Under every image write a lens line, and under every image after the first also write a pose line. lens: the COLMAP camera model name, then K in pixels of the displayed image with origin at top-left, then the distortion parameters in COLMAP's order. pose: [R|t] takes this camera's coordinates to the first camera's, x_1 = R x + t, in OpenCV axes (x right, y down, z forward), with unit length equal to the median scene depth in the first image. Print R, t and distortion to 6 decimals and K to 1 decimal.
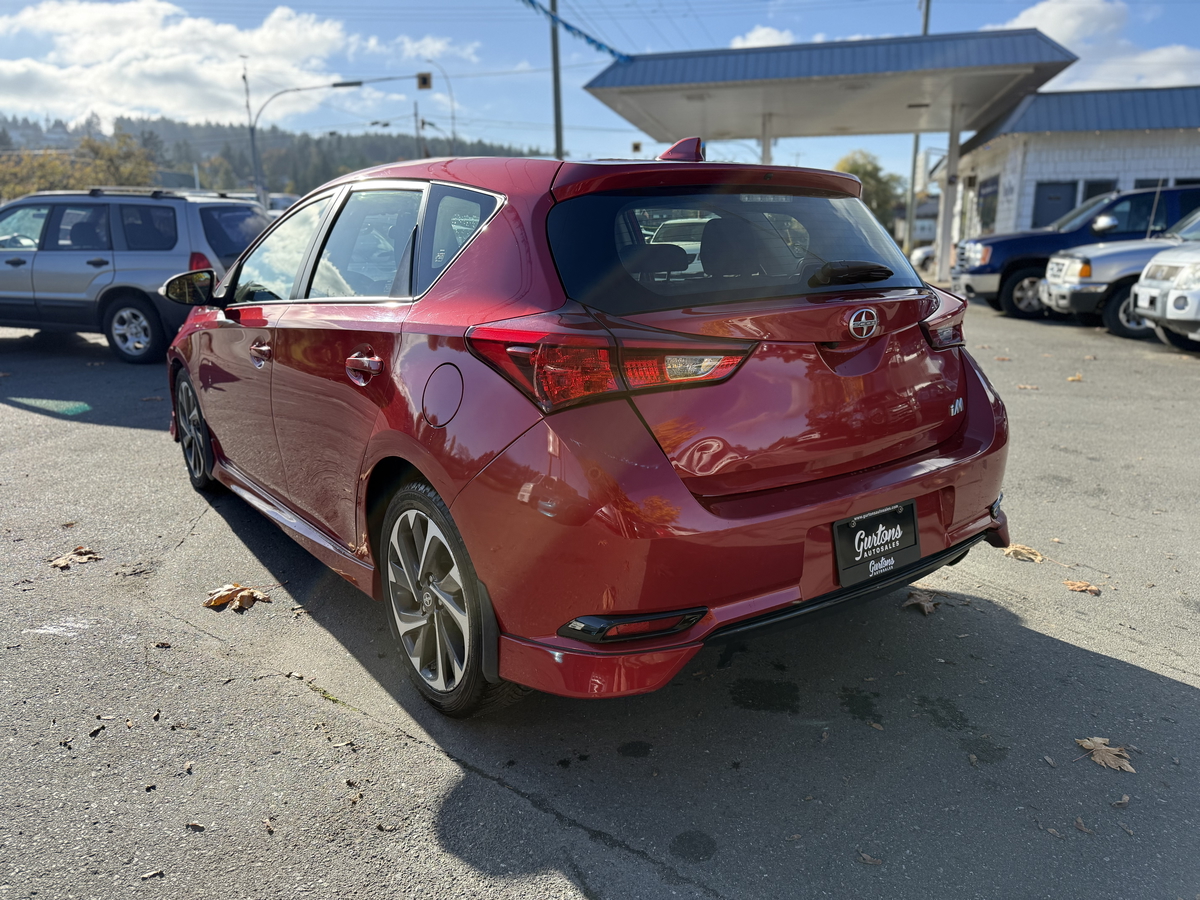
lens RADIAL K [[834.9, 0, 600.0], [0, 834.9, 450.0], [0, 0, 1]] dist [0.004347, 0.002468]
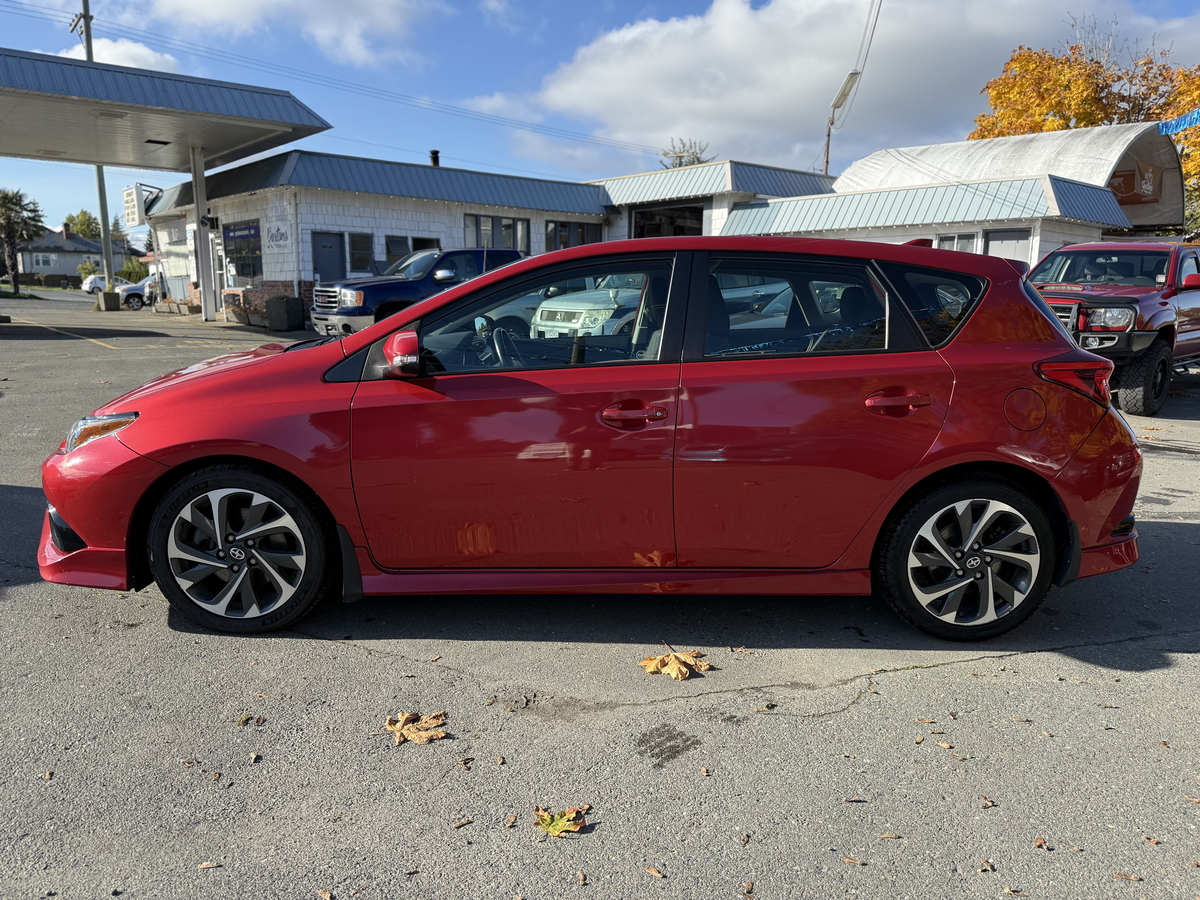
lens RADIAL K [[838.3, 0, 600.0], [0, 838.3, 450.0], [0, 0, 1]] dist [-0.007104, -0.001813]
pose [[0.588612, -0.137751, 0.796593, -0.182492], [0.172193, 0.984127, 0.042945, -0.019000], [-0.789865, 0.111890, 0.602988, 0.069207]]
